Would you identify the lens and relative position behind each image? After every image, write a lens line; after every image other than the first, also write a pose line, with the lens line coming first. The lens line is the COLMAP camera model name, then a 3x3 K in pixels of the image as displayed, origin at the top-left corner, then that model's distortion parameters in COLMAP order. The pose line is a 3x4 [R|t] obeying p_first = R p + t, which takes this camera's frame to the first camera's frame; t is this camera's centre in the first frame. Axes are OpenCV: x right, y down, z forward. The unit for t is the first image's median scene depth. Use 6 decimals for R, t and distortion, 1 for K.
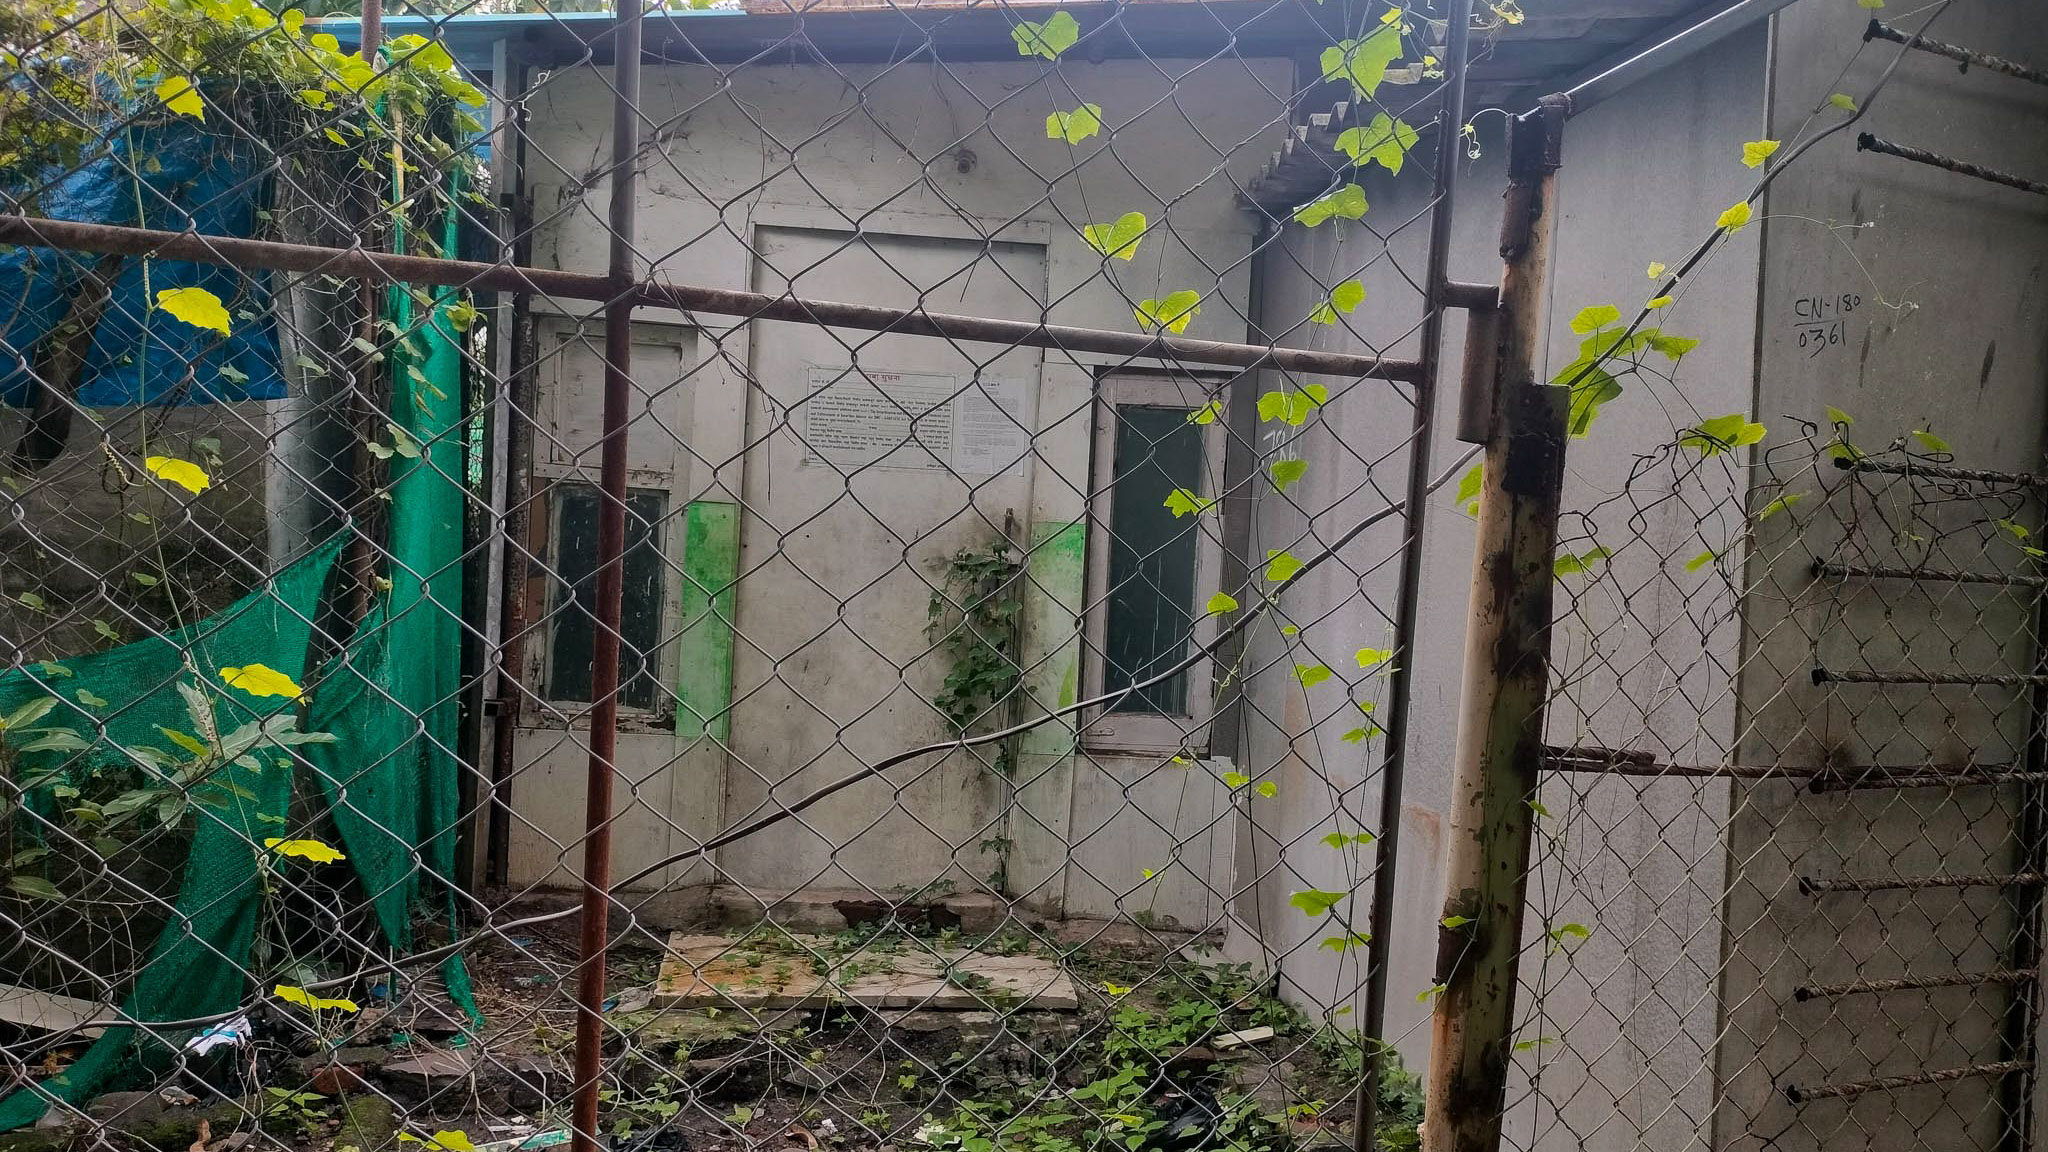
lens RADIAL K [[1540.5, 0, 1018.0], [0, 1540.5, 653.6], [0, 0, 1]] dist [0.086144, -0.136779]
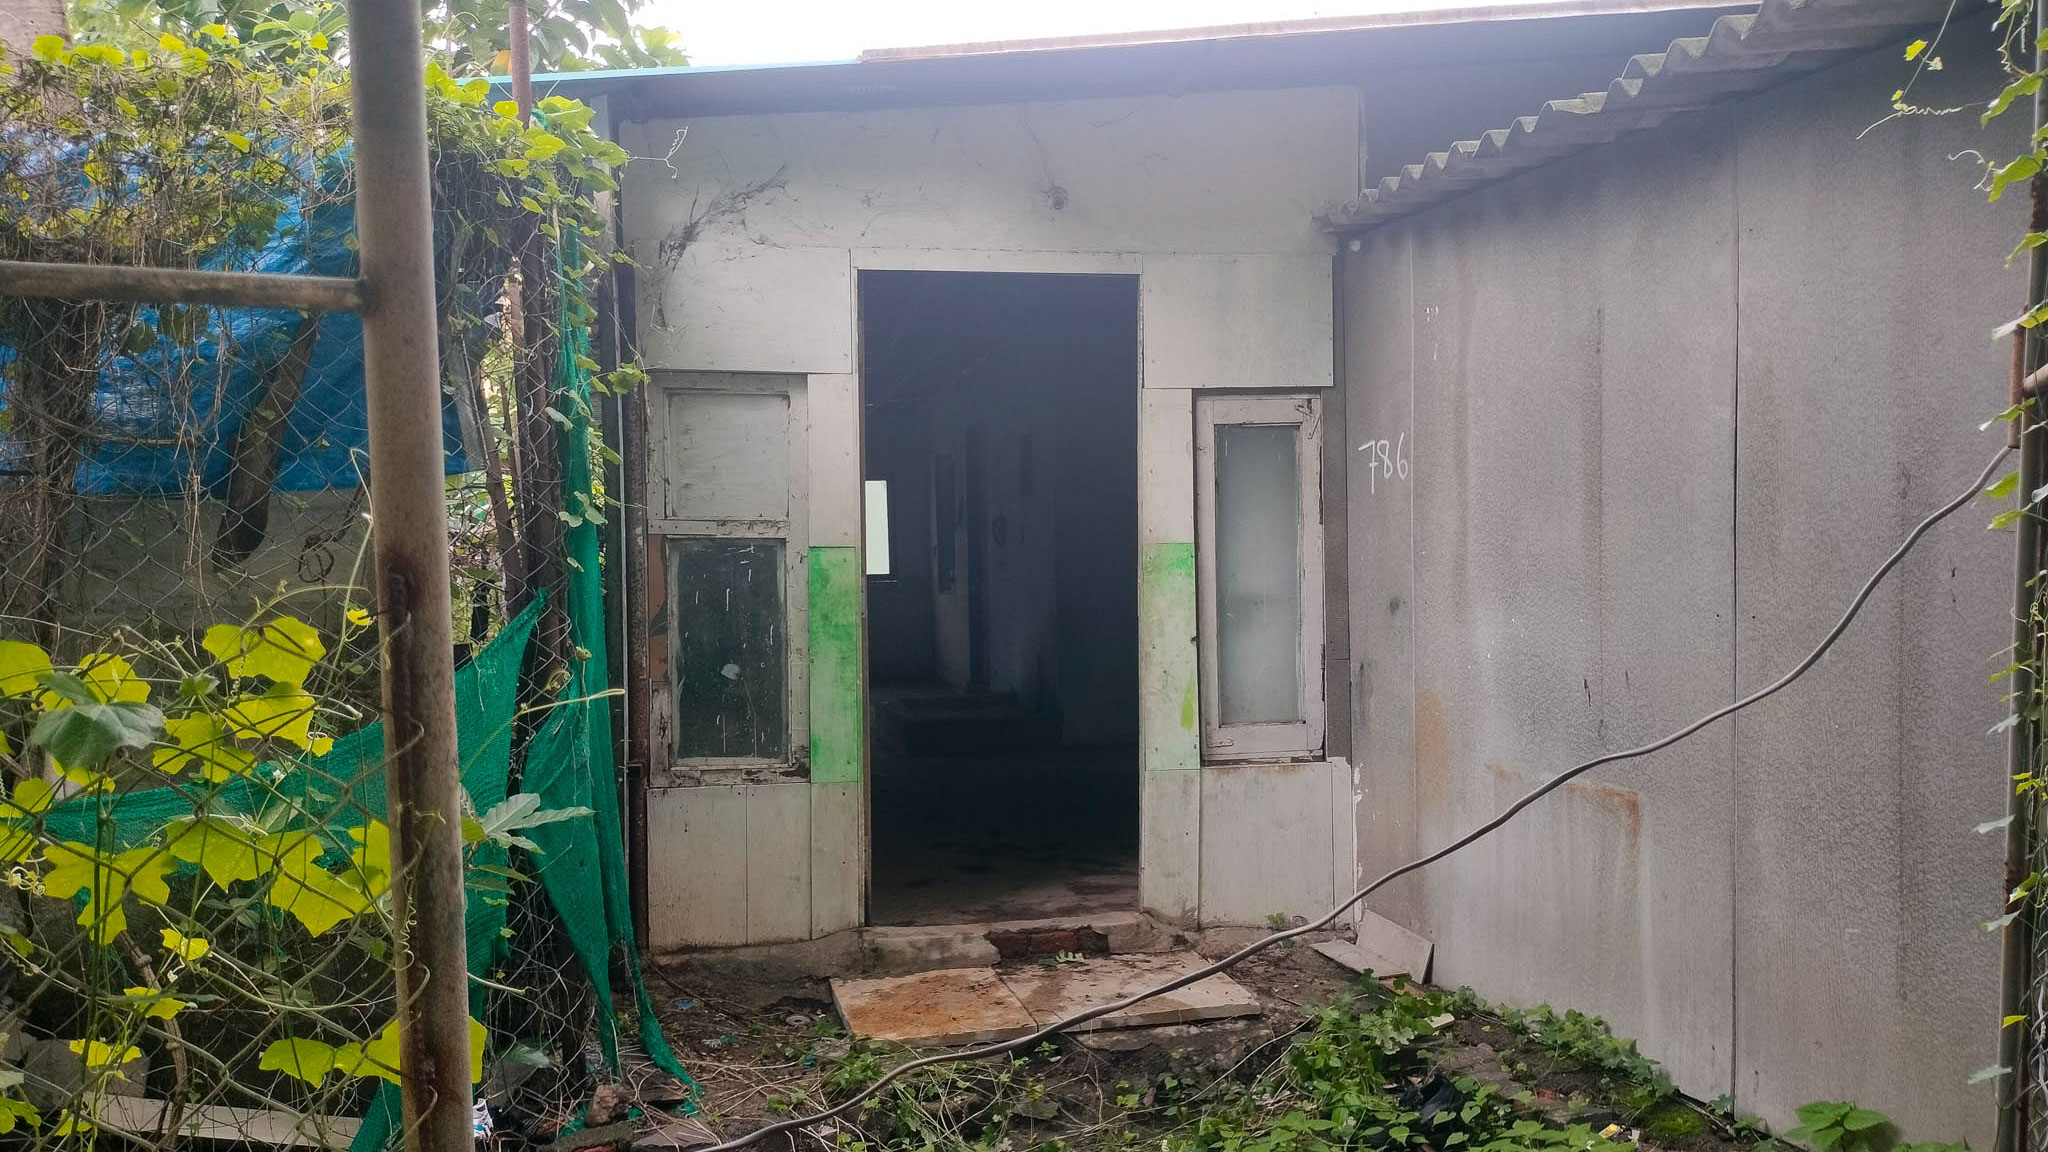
lens RADIAL K [[1542.0, 0, 1027.2], [0, 1542.0, 652.4], [0, 0, 1]] dist [0.084528, -0.141671]
pose [[0.989945, -0.077457, 0.118359, -0.263350], [0.078659, 0.996886, -0.005507, -0.019362], [-0.117564, 0.014762, 0.992956, -0.010010]]
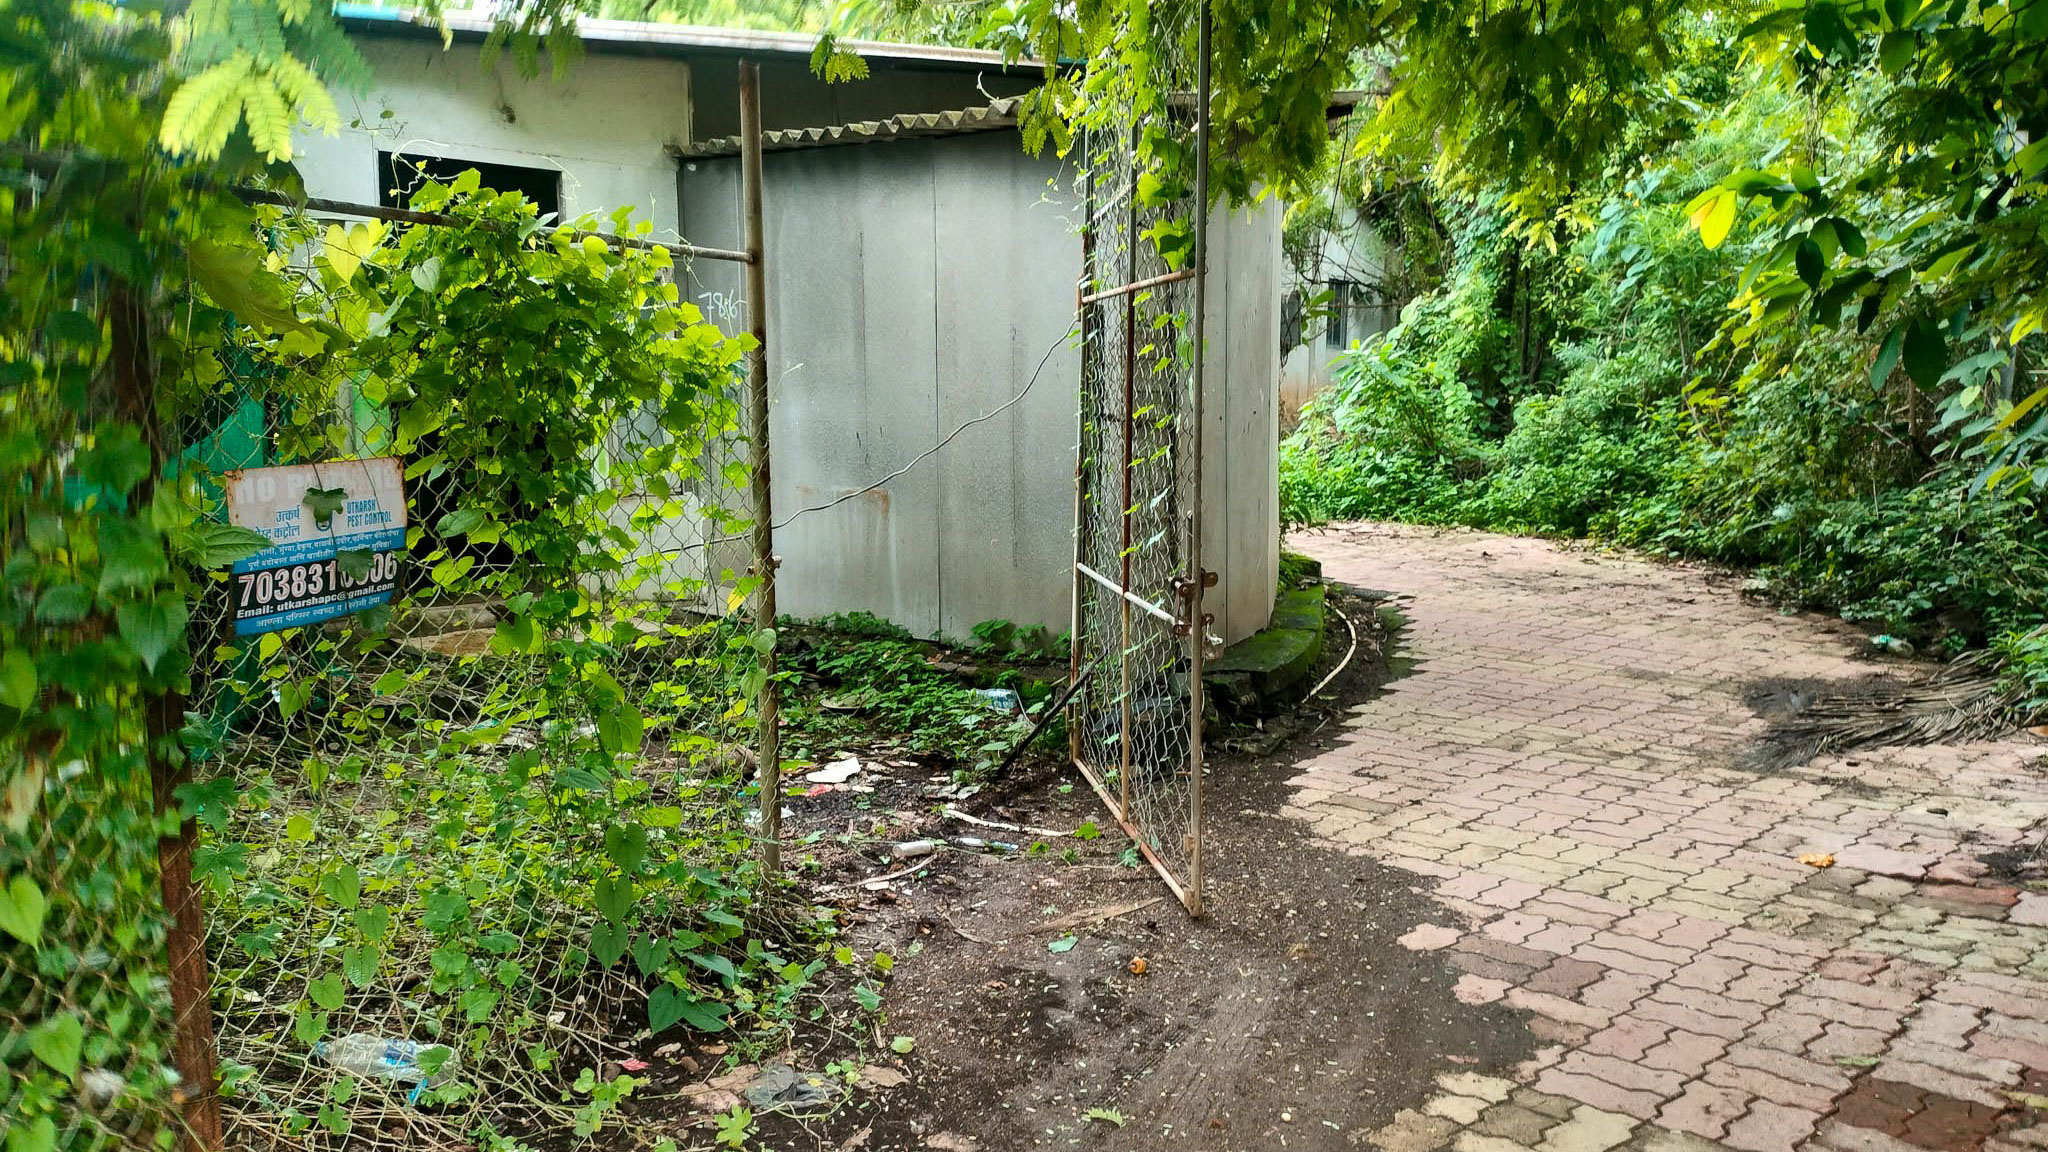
lens RADIAL K [[1542.0, 0, 1027.2], [0, 1542.0, 652.4], [0, 0, 1]] dist [0.084528, -0.141671]
pose [[0.745419, -0.156598, 0.647941, -0.968379], [0.081358, 0.986120, 0.144733, 0.034042], [-0.661612, -0.055172, 0.747814, -0.681924]]
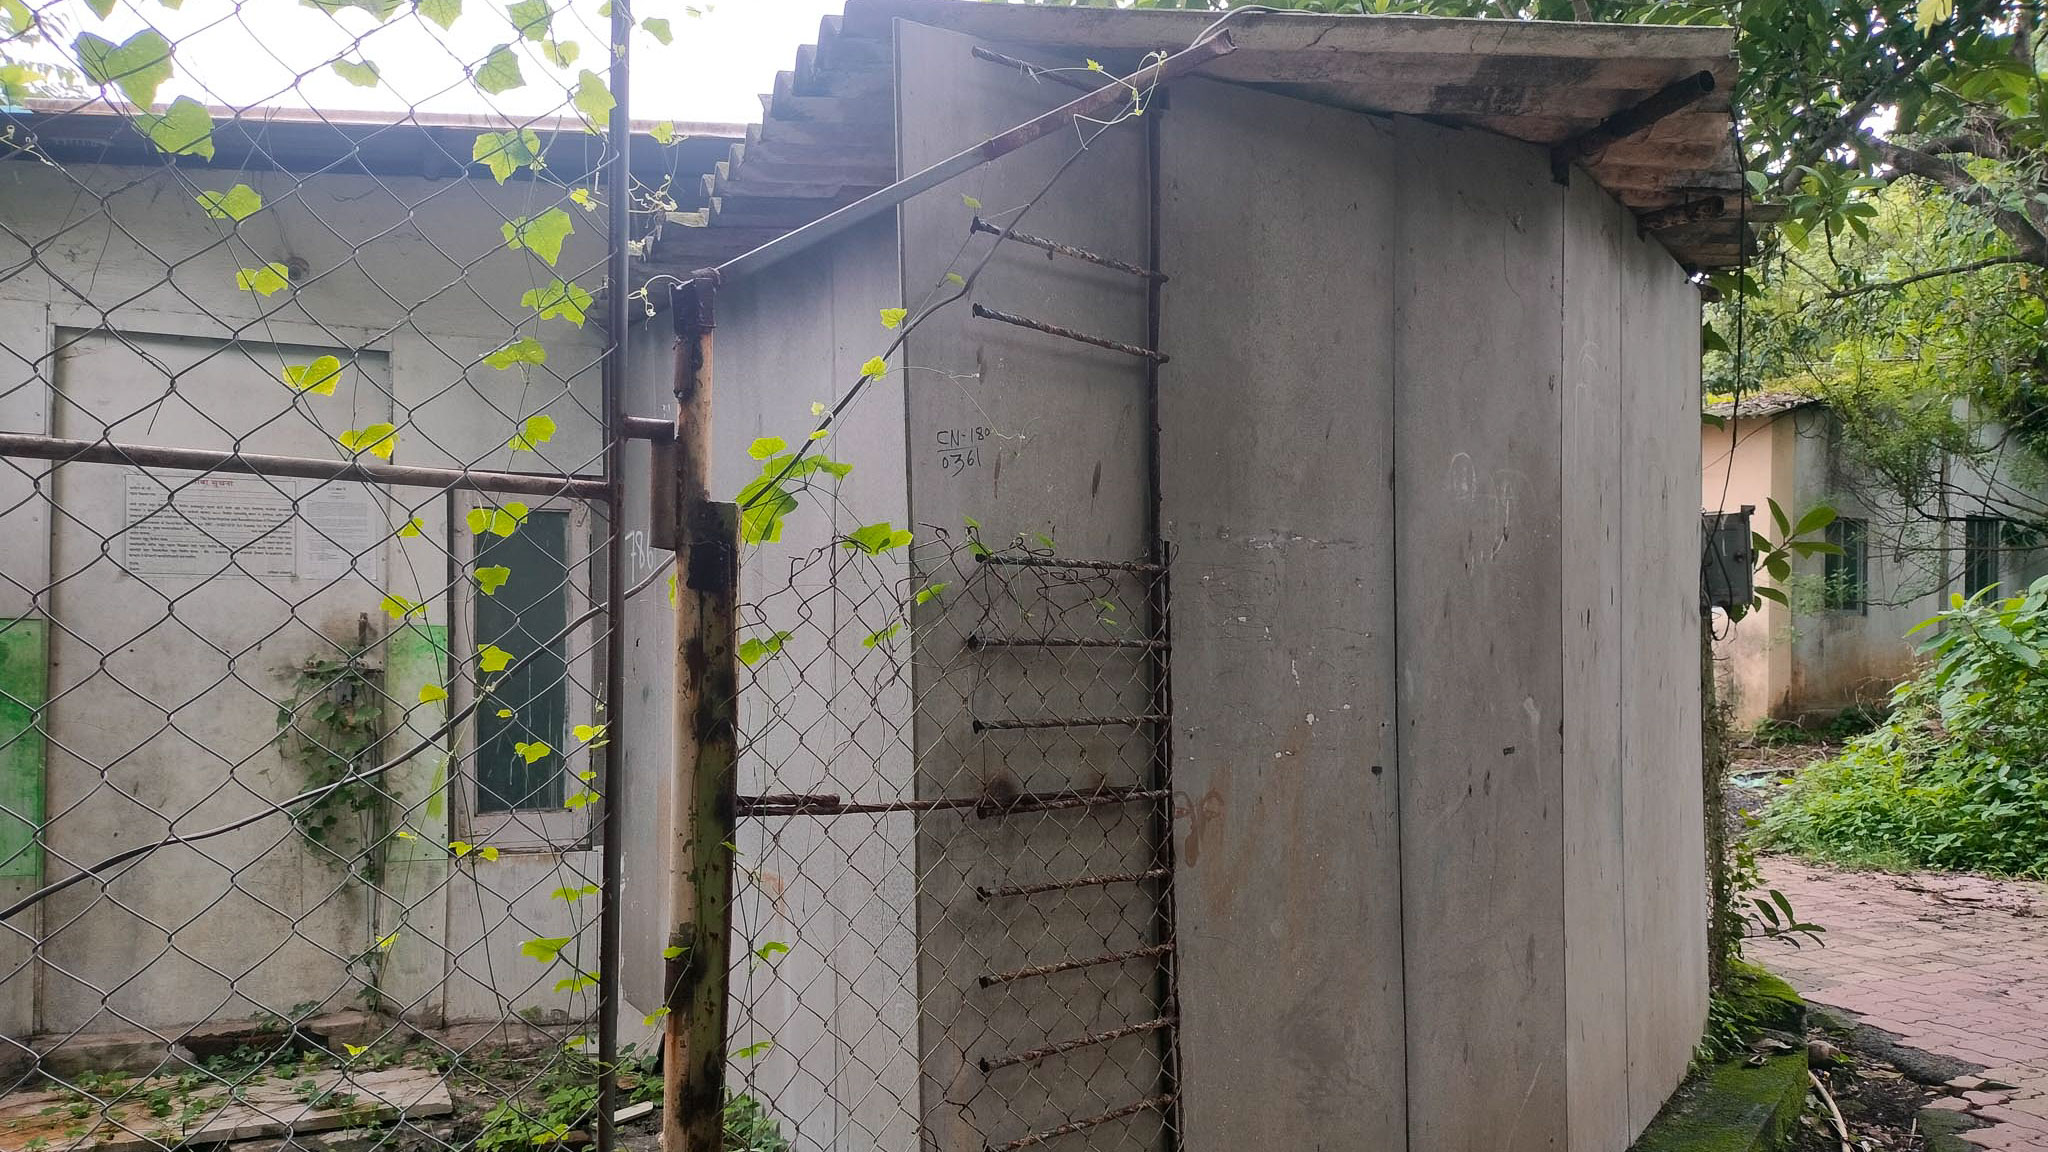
lens RADIAL K [[1542.0, 0, 1027.2], [0, 1542.0, 652.4], [0, 0, 1]] dist [0.084528, -0.141671]
pose [[0.938578, -0.045750, 0.342022, 0.067988], [0.066338, 0.996606, -0.048733, 0.010101], [-0.338632, 0.068429, 0.938427, -0.103303]]
